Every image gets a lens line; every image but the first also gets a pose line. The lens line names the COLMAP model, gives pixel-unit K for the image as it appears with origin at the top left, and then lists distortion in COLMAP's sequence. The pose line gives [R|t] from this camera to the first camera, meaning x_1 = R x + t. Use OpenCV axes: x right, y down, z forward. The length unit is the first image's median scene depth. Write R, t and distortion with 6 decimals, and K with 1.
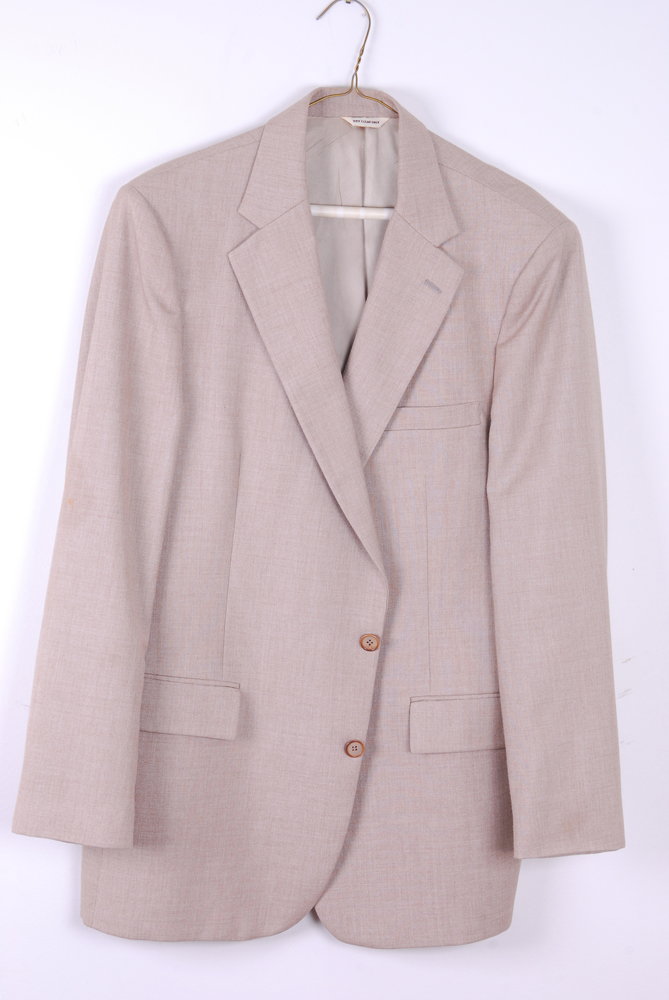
lens RADIAL K [[1790.8, 0, 358.6], [0, 1790.8, 504.1], [0, 0, 1]] dist [0.046890, 0.080250]
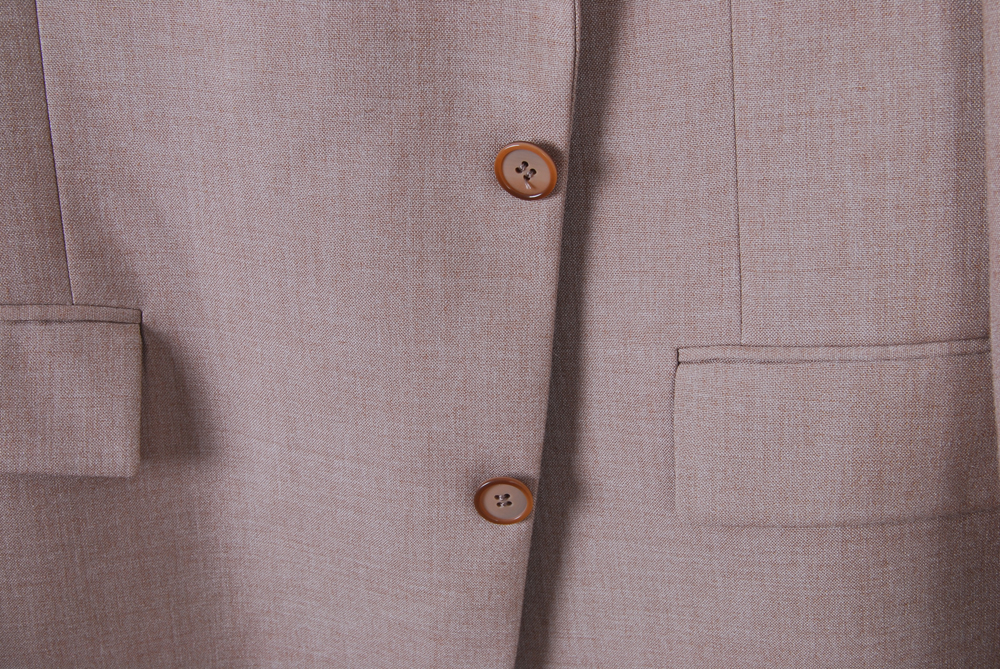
lens RADIAL K [[1207.9, 0, 500.0], [0, 1207.9, 334.5], [0, 0, 1]] dist [-0.082152, -0.006433]
pose [[0.970773, 0.008735, -0.239839, 0.048966], [0.049294, 0.970773, 0.234881, 0.056694], [0.234881, -0.239839, 0.941970, 0.804555]]
